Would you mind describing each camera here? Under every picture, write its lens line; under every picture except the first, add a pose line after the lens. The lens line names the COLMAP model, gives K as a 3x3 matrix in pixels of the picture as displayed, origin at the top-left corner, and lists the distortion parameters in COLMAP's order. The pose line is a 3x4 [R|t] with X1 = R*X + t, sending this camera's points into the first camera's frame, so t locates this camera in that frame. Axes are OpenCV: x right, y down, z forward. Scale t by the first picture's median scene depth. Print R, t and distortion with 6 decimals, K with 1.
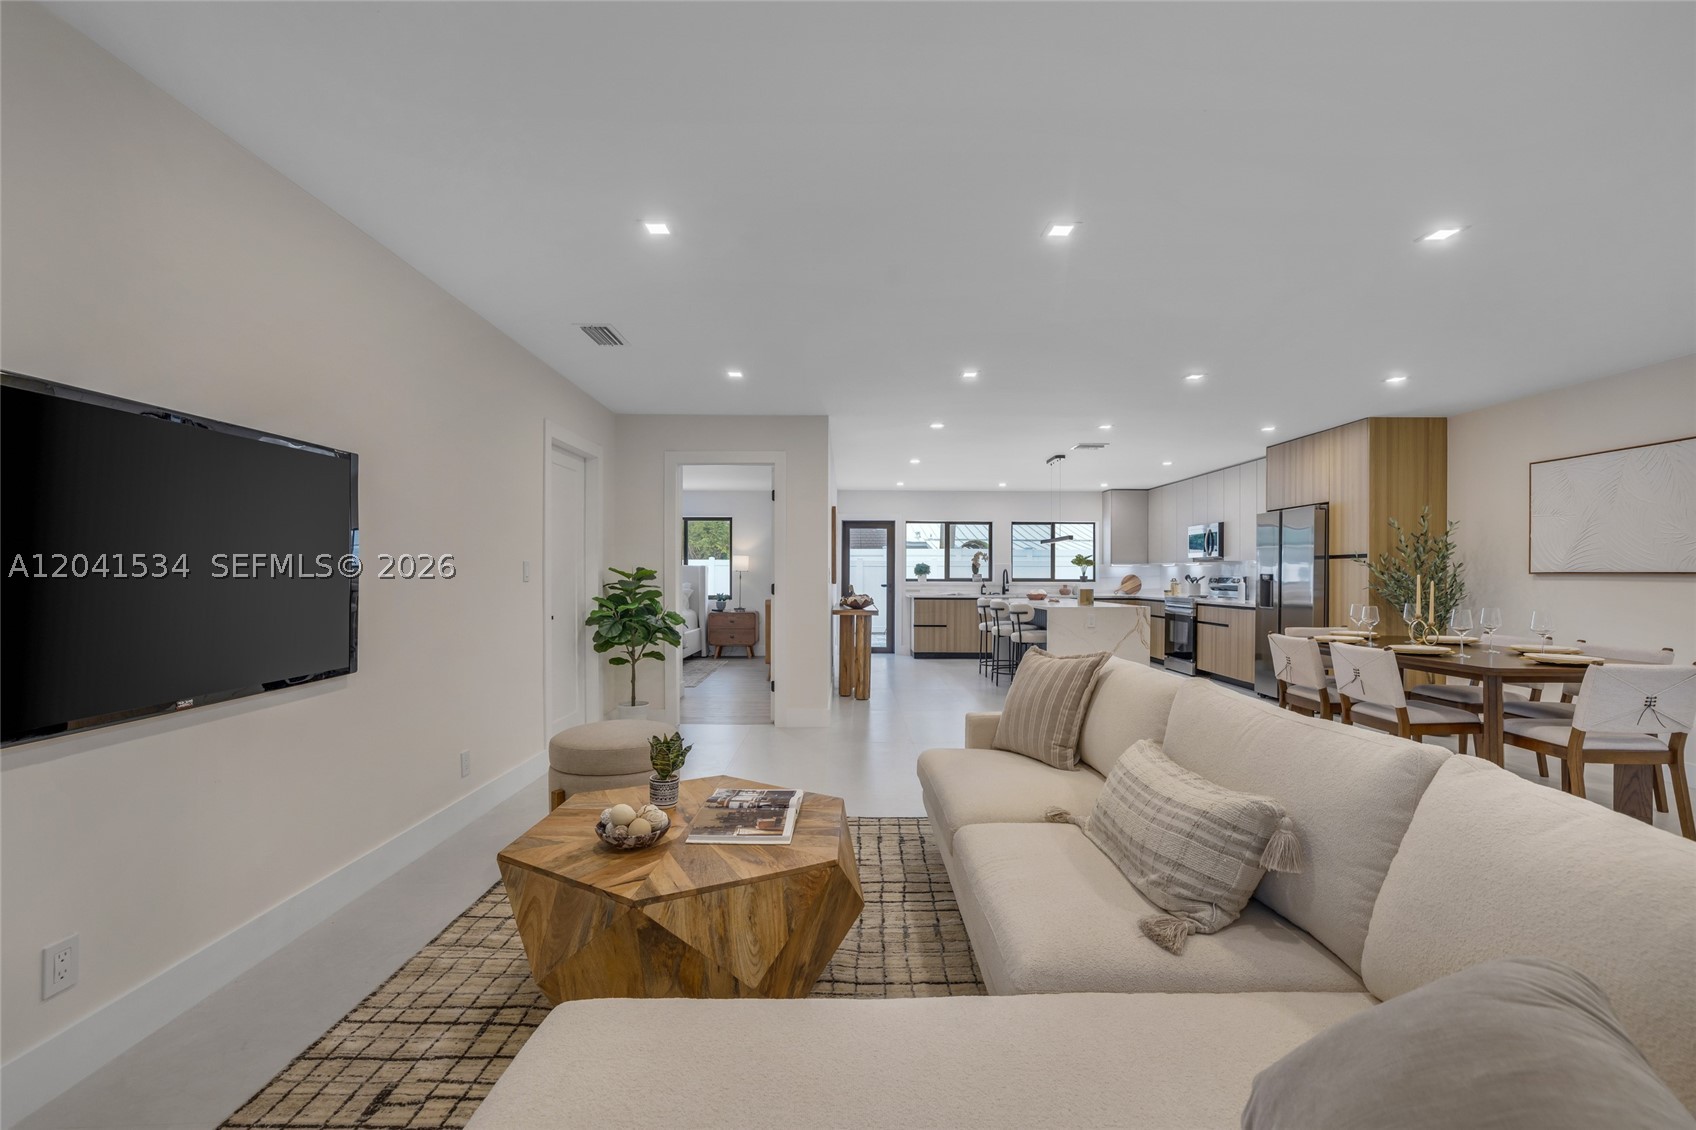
lens RADIAL K [[748.1, 0, 865.3], [0, 748.1, 579.5], [0, 0, 1]] dist [-0.054314, 0.032497]
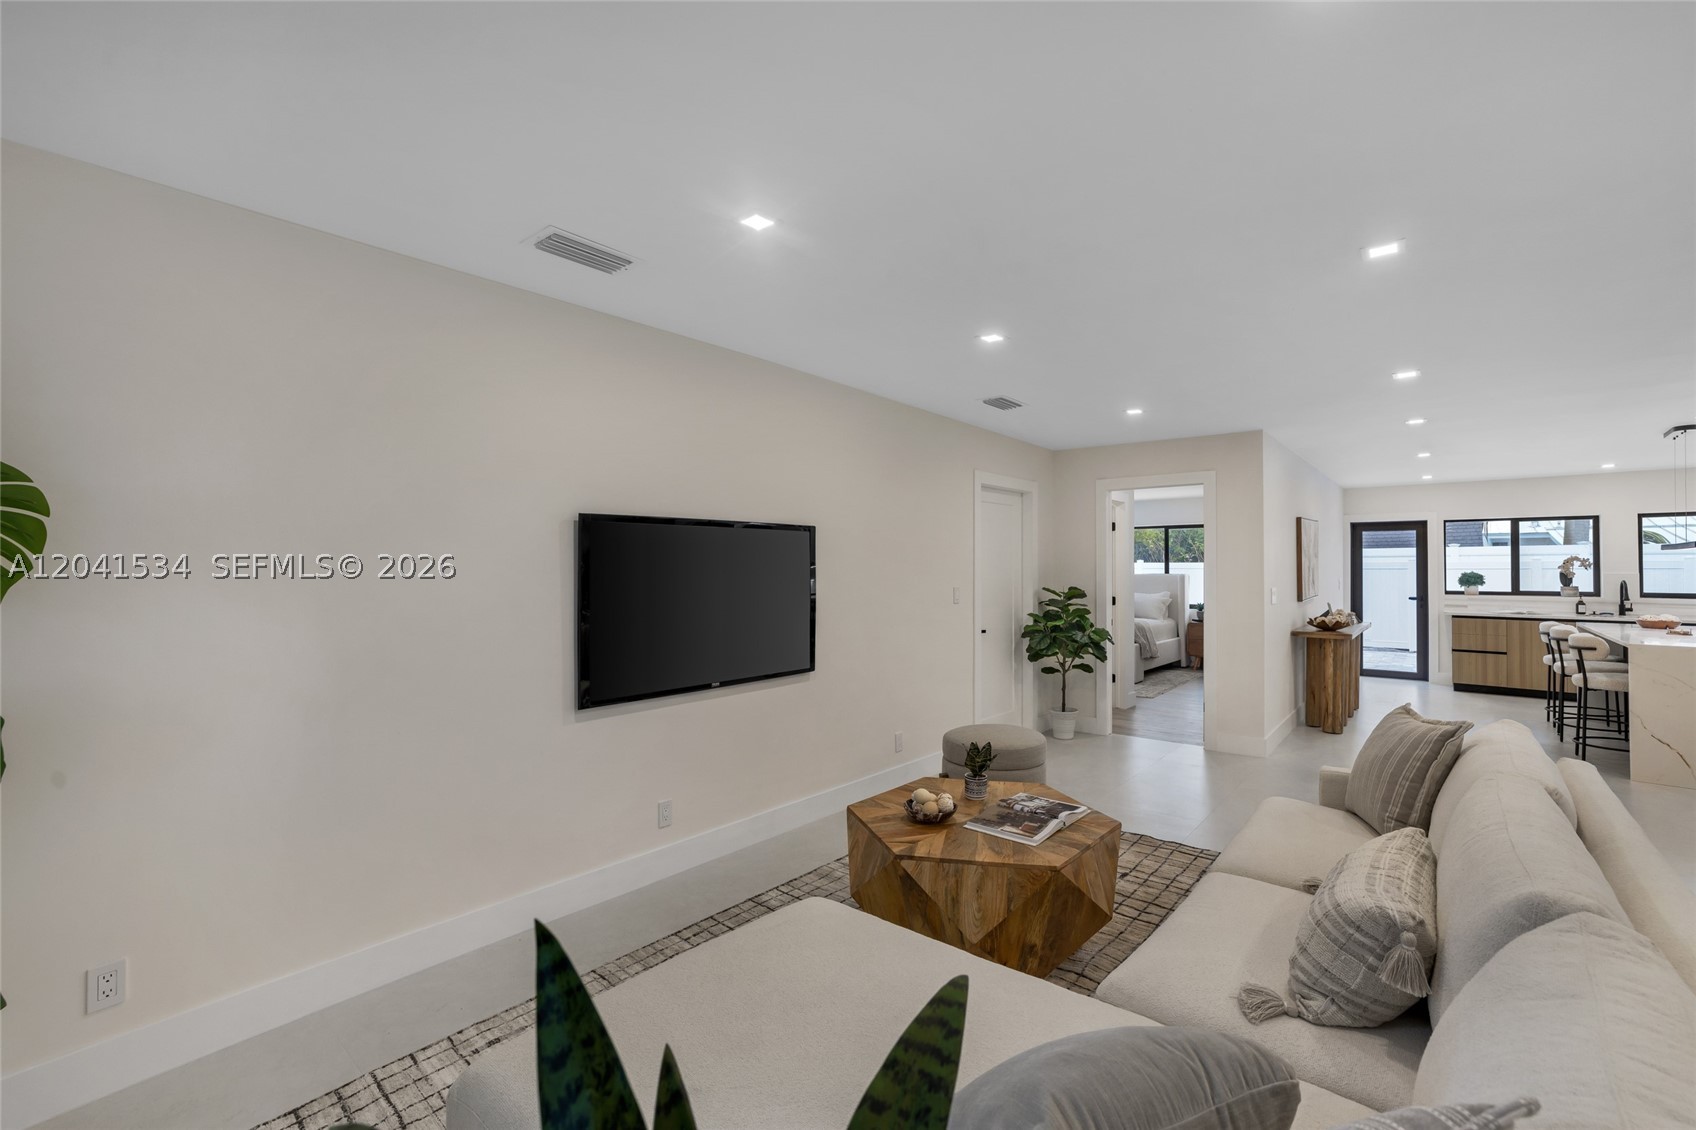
lens RADIAL K [[744.6, 0, 847.4], [0, 744.6, 558.9], [0, 0, 1]] dist [-0.051334, 0.031861]
pose [[0.749538, -0.009850, -0.661888, 0.188373], [-0.003145, 0.999825, -0.018441, -0.038713], [0.661954, 0.015904, 0.749376, -0.052985]]
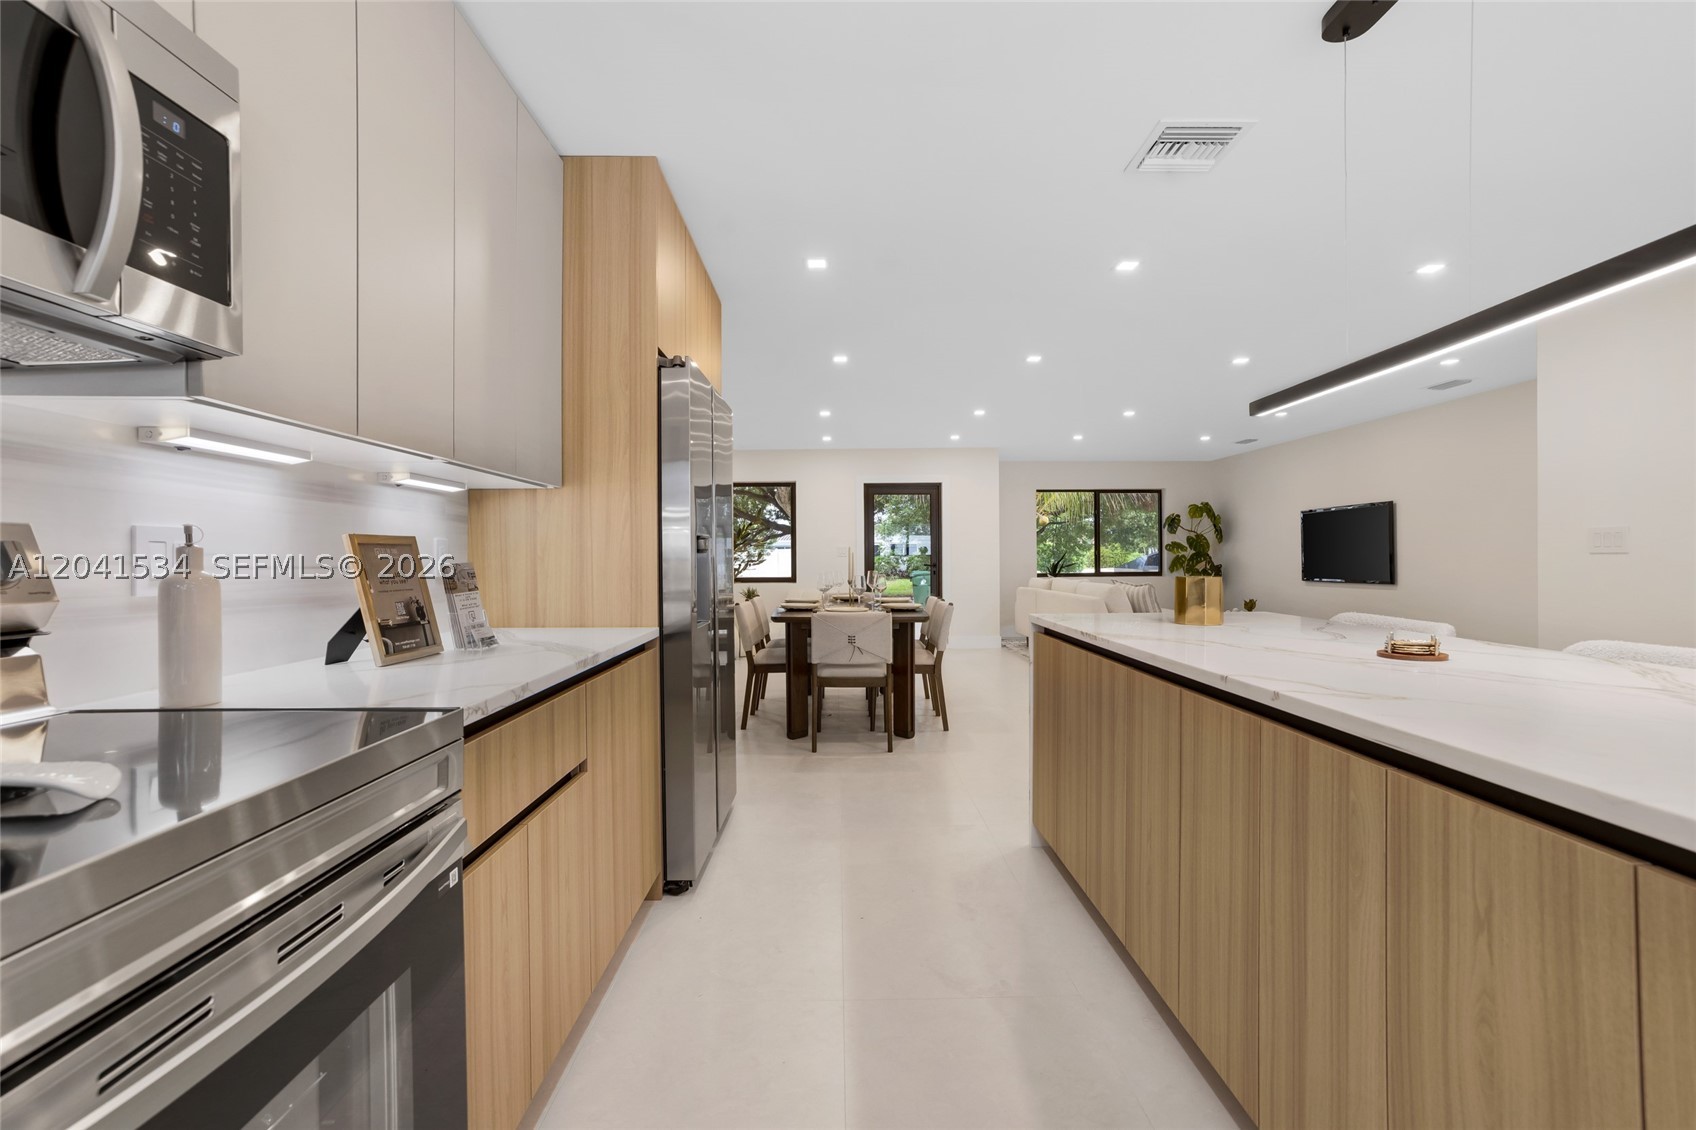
lens RADIAL K [[744.6, 0, 847.4], [0, 744.6, 558.9], [0, 0, 1]] dist [-0.051334, 0.031861]
pose [[-0.999856, 0.002076, 0.016866, 0.606442], [0.002237, 0.999952, 0.009520, 0.000252], [-0.016846, 0.009556, -0.999812, 1.786555]]
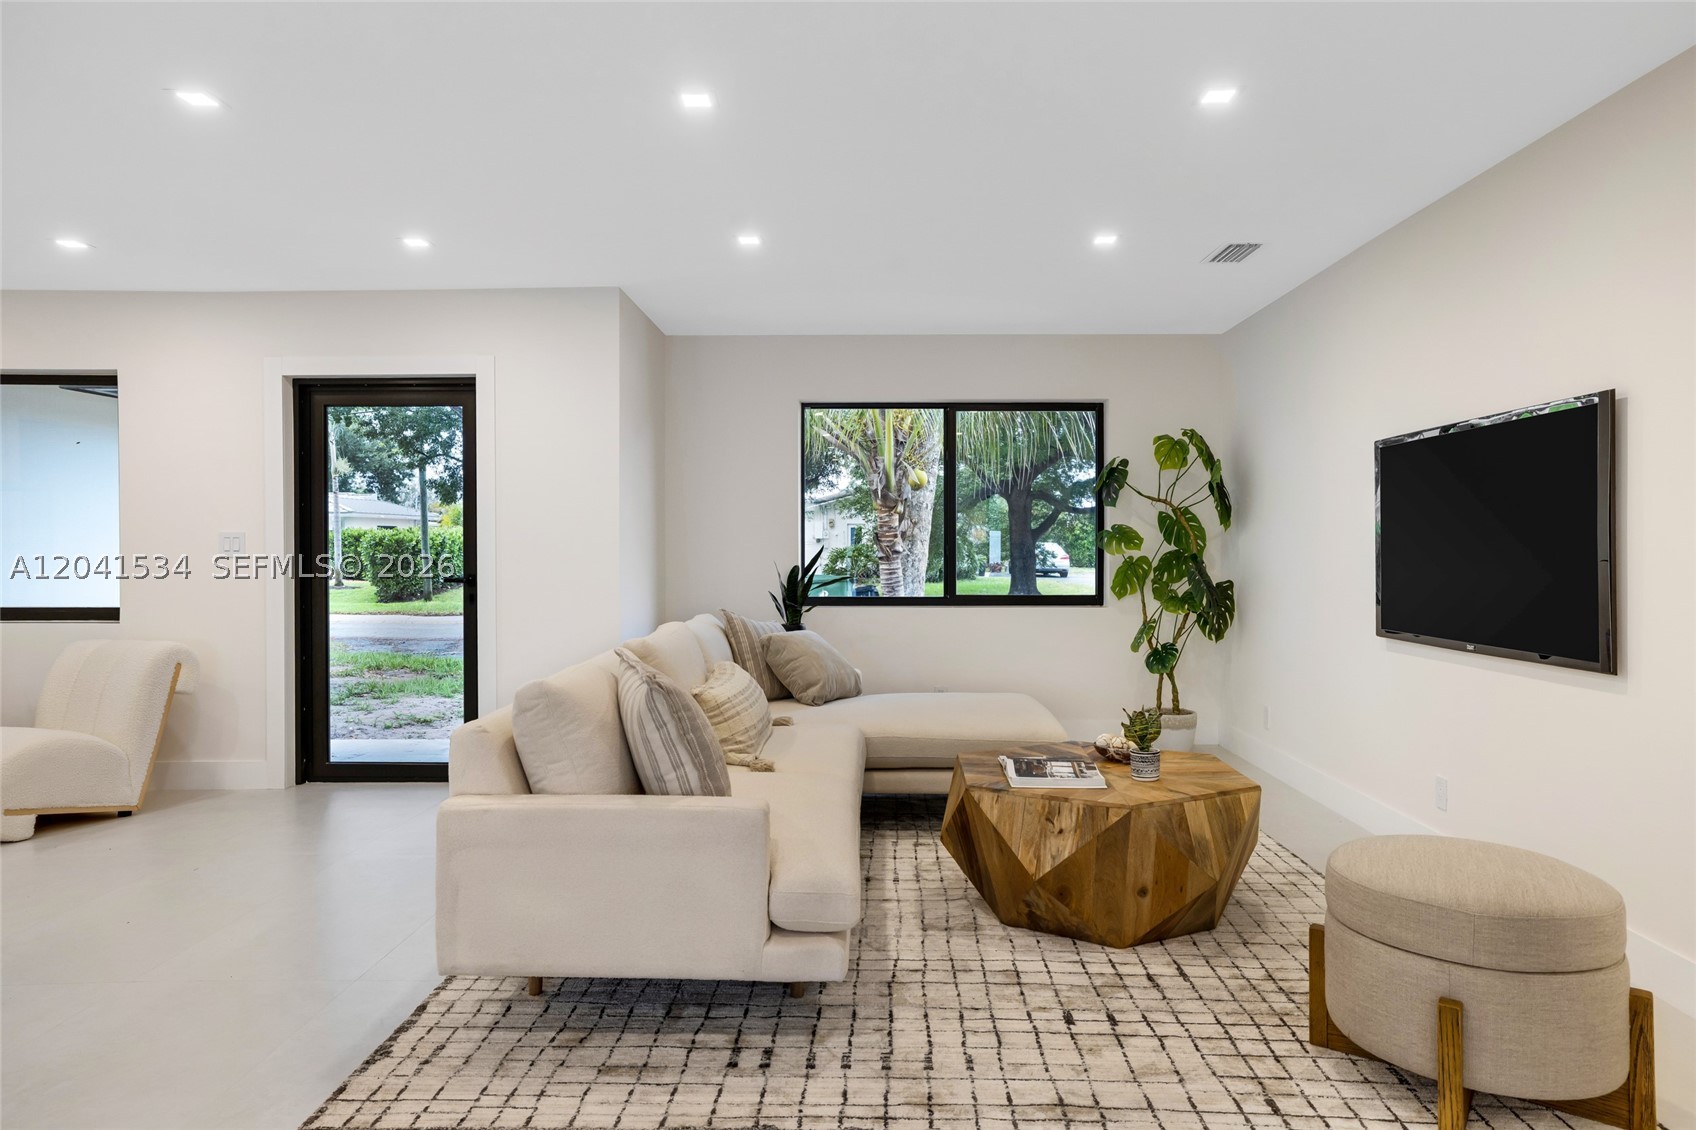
lens RADIAL K [[1096.0, 0, 825.2], [0, 1096.0, 552.6], [0, 0, 1]] dist [0.065552, 0.001902]
pose [[-0.997557, -0.004063, 0.069742, 0.037951], [-0.003058, 0.999890, 0.014508, -0.010202], [-0.069793, 0.014259, -0.997460, 1.091843]]
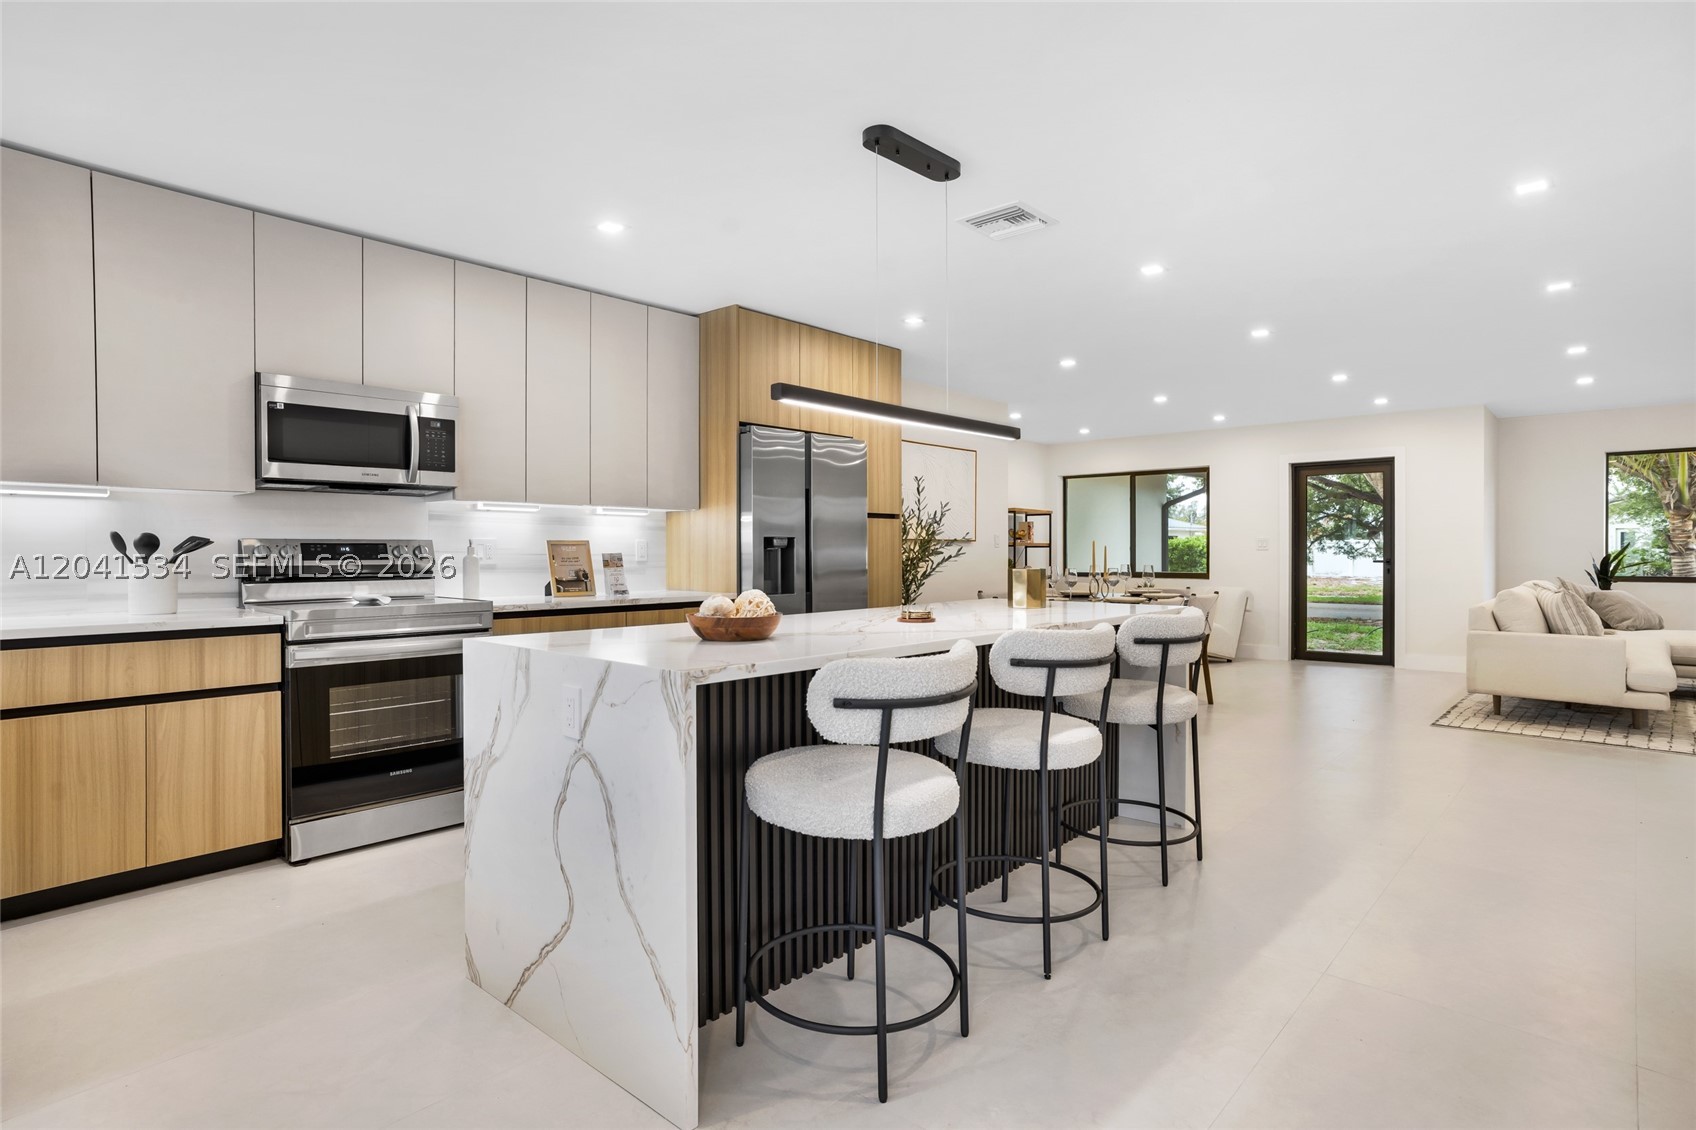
lens RADIAL K [[882.8, 0, 856.1], [0, 882.8, 560.7], [0, 0, 1]] dist [-0.047262, 0.044691]
pose [[-0.724926, -0.010556, 0.688745, 0.046813], [0.003253, 0.999819, 0.018746, -0.002663], [-0.688819, 0.015830, -0.724761, 1.893428]]
